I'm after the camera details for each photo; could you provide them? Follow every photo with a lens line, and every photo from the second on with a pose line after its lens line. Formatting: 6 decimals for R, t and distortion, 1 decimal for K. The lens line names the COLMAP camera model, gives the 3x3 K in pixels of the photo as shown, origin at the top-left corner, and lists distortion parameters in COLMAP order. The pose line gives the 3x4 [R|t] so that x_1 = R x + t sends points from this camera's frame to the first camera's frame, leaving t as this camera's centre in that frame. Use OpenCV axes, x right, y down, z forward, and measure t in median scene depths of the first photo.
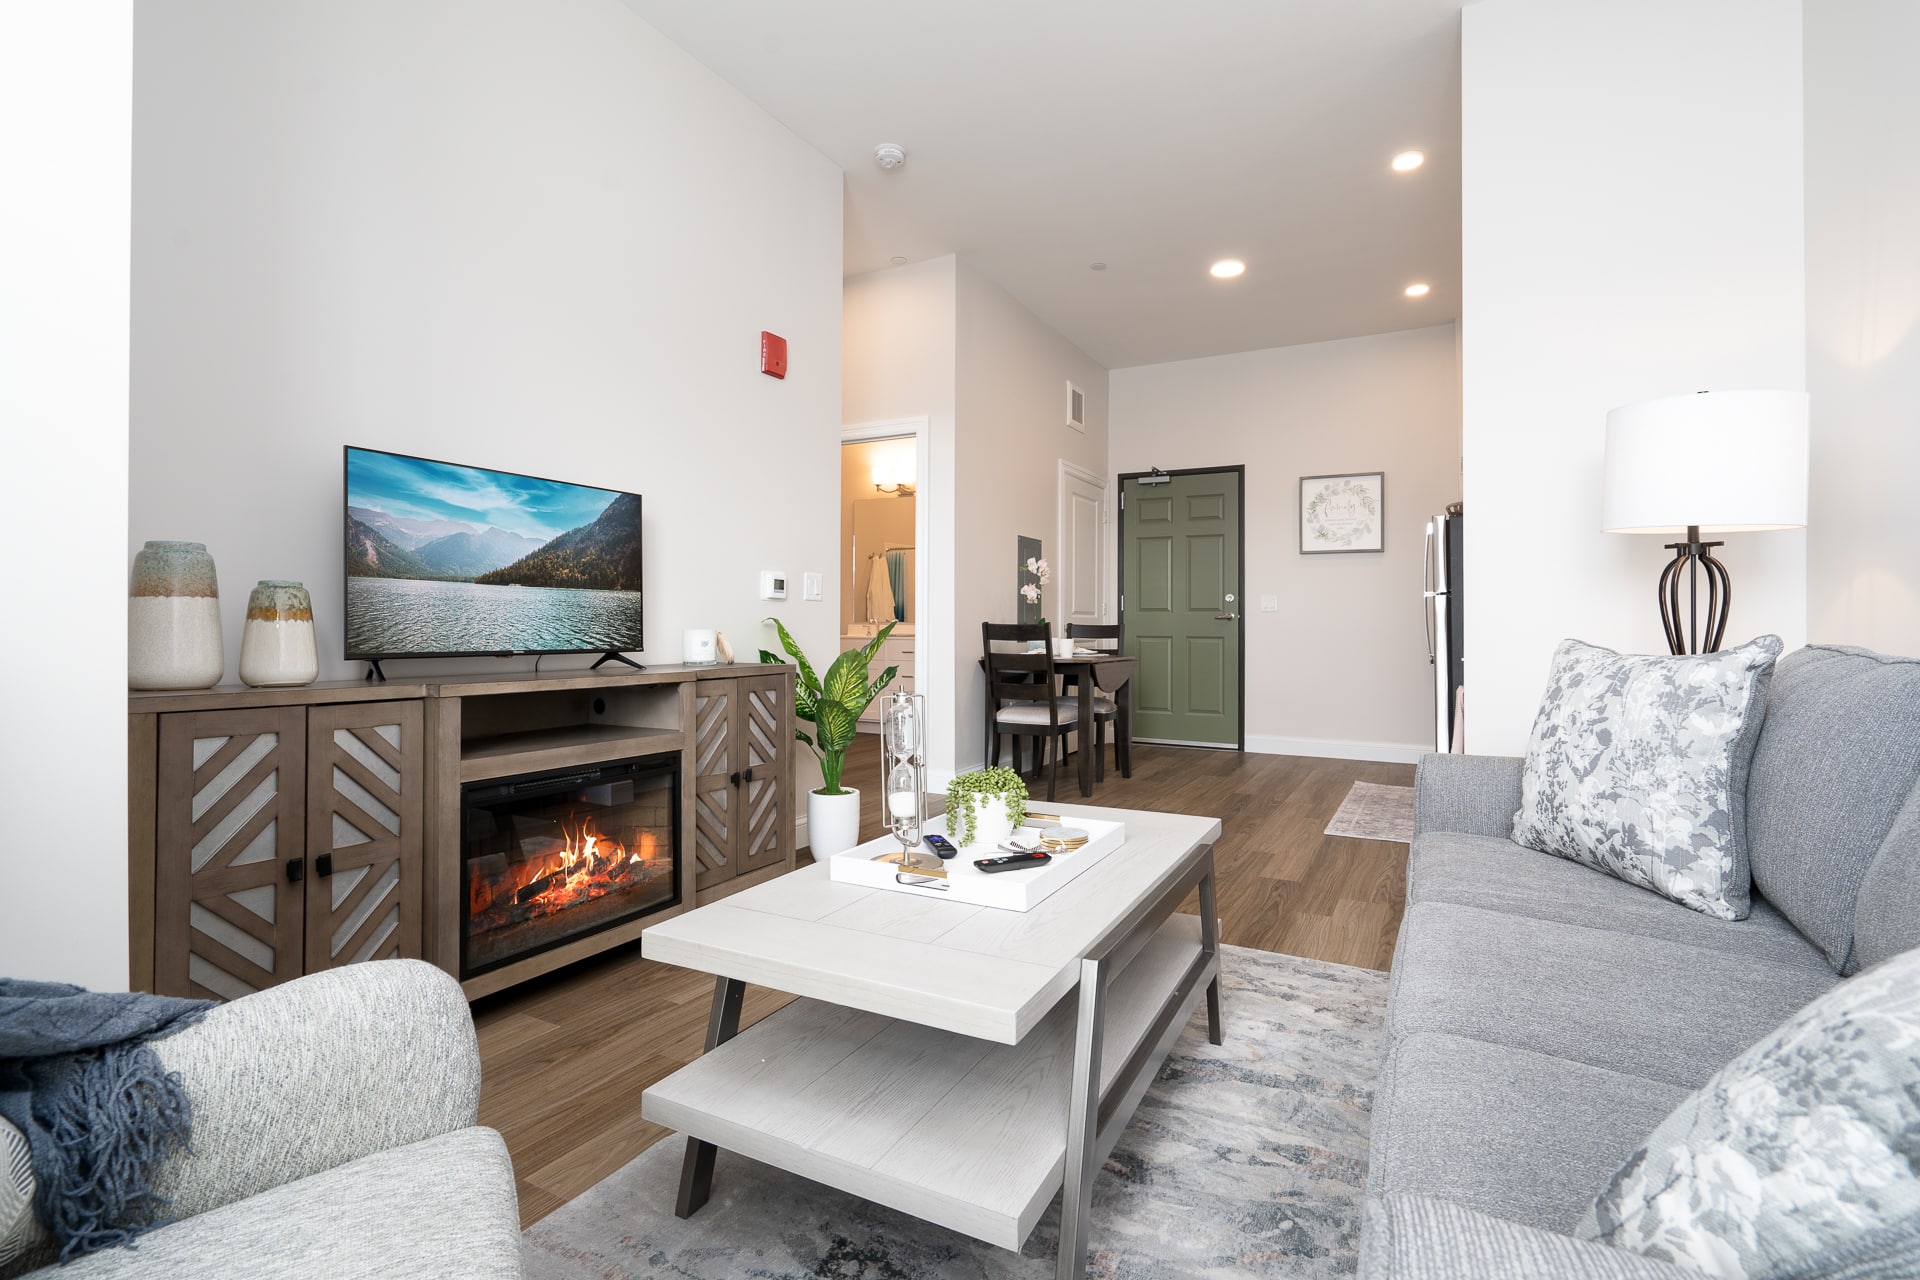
lens RADIAL K [[887.3, 0, 961.0], [0, 887.3, 627.6], [0, 0, 1]] dist [-0.007277, -0.000420]
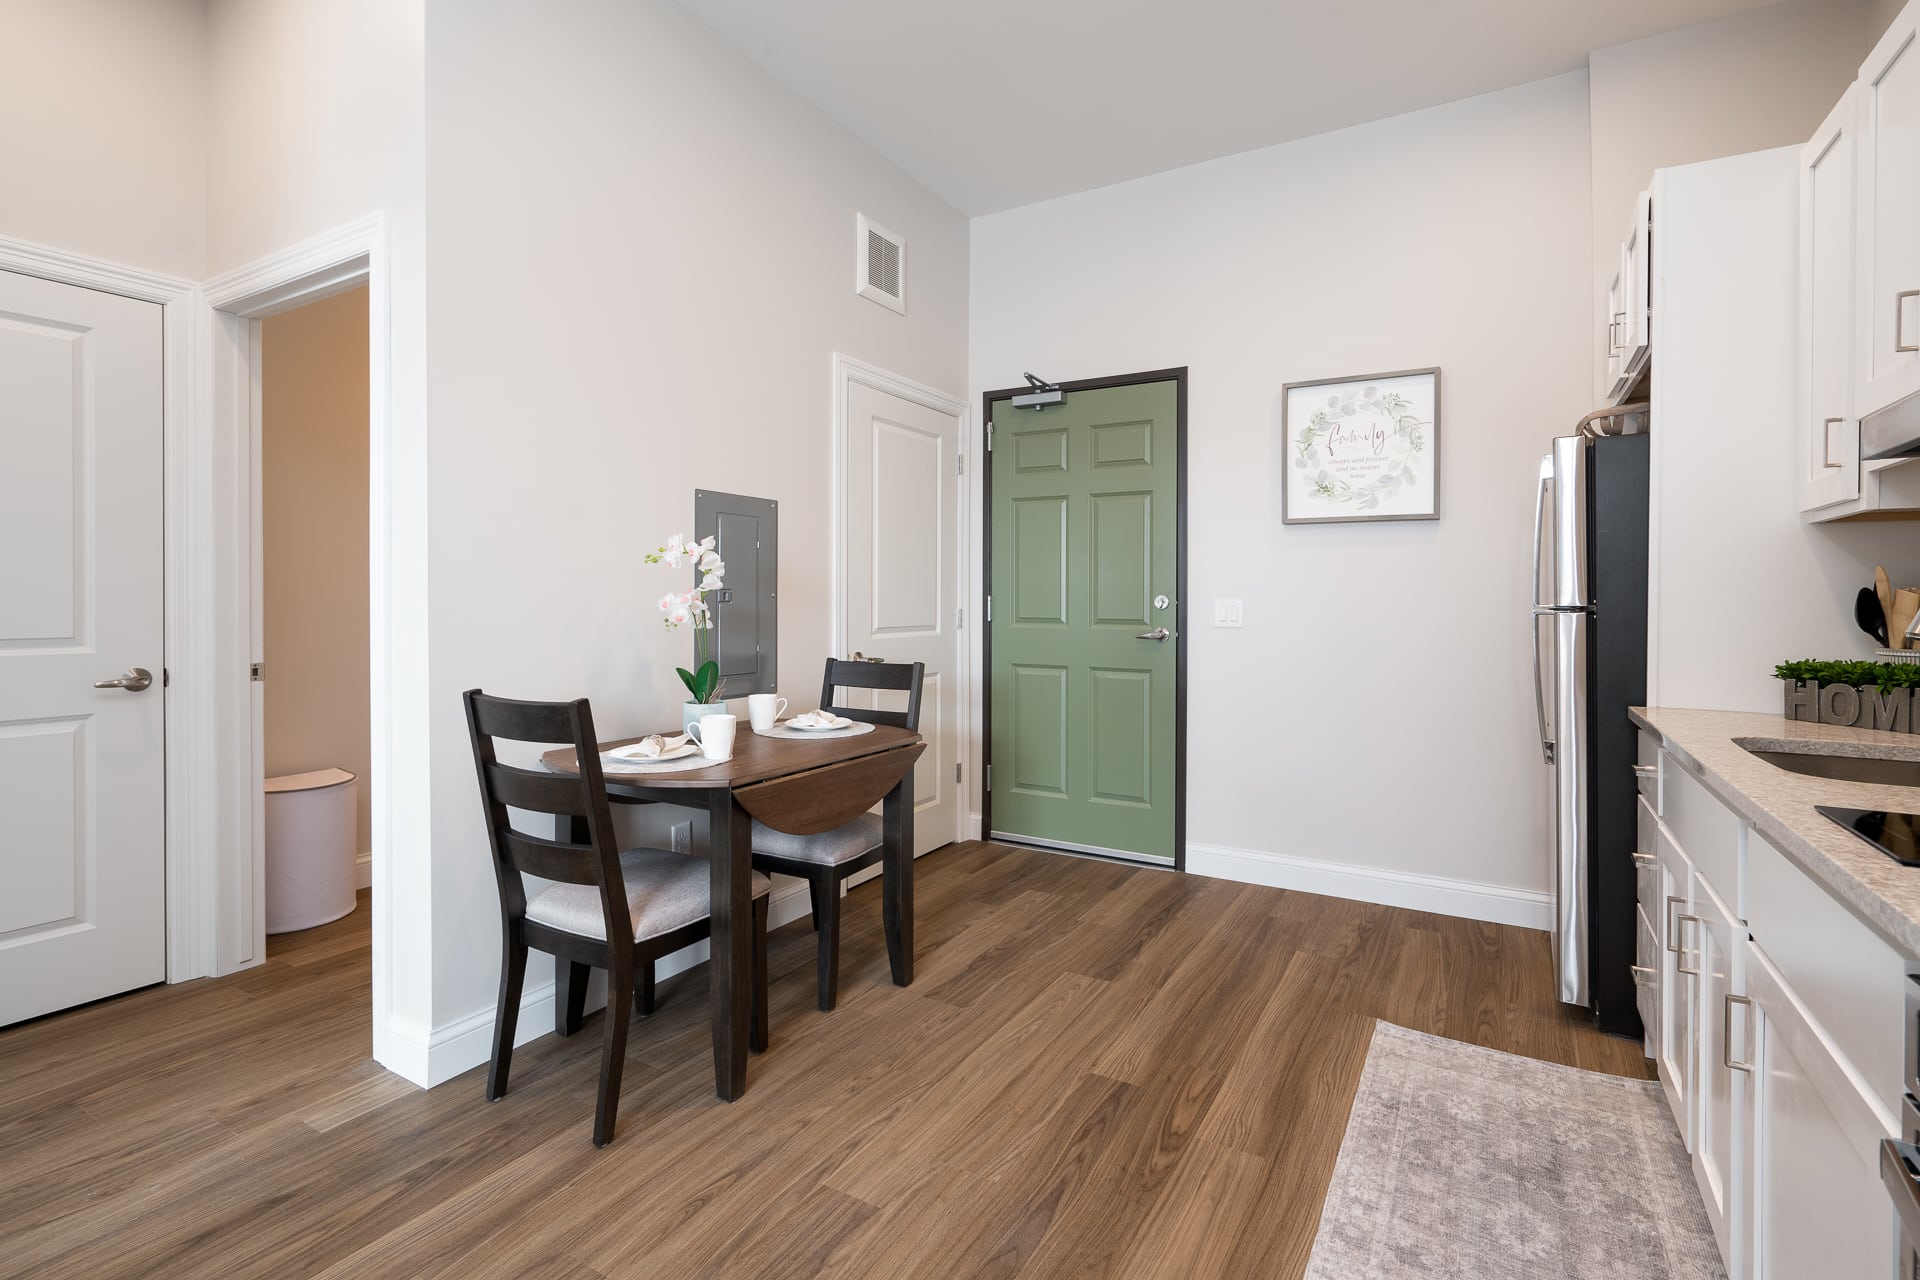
lens RADIAL K [[887.3, 0, 950.7], [0, 887.3, 608.5], [0, 0, 1]] dist [-0.007277, -0.000420]
pose [[0.998809, 0.002148, -0.048752, 0.203425], [-0.001835, 0.999977, 0.006454, -0.033968], [0.048765, -0.006356, 0.998790, 0.440151]]
